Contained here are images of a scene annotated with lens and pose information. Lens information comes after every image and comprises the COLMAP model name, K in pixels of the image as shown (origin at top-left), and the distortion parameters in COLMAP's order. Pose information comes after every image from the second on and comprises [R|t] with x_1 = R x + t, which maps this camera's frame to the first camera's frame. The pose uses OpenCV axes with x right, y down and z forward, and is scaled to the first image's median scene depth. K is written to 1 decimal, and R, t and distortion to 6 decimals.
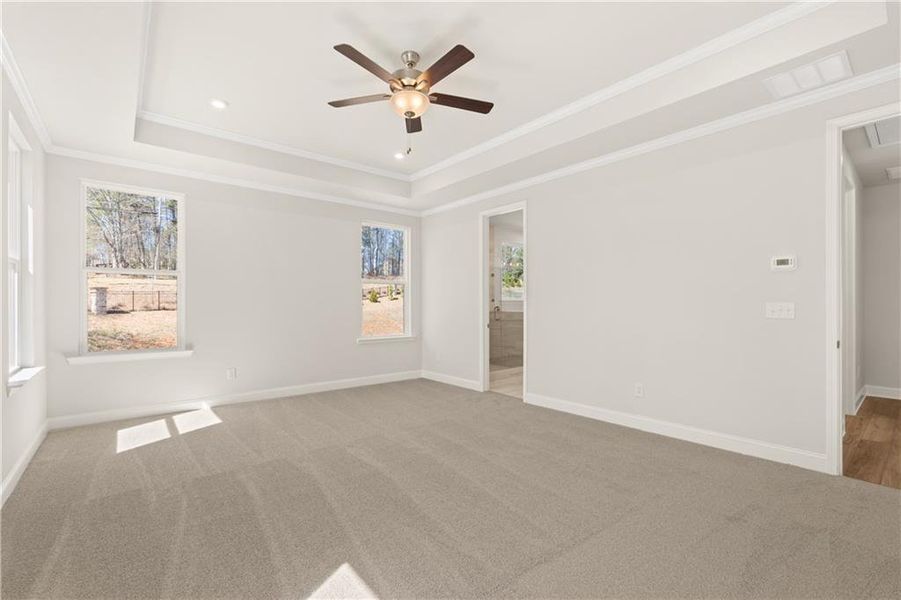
lens RADIAL K [[395.6, 0, 445.0], [0, 395.6, 301.8], [0, 0, 1]] dist [-0.005670, 0.000155]
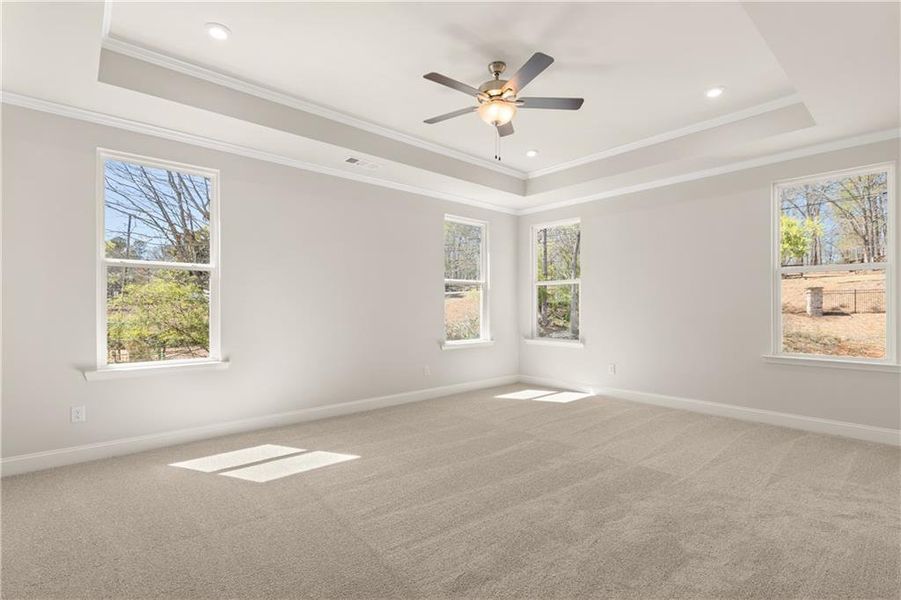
lens RADIAL K [[426.4, 0, 451.1], [0, 426.4, 306.9], [0, 0, 1]] dist [-0.002092, -0.000407]
pose [[0.025597, 0.000965, -0.999672, 0.123465], [0.009808, 0.999951, 0.001216, 0.000635], [0.999624, -0.009835, 0.025586, 0.102575]]
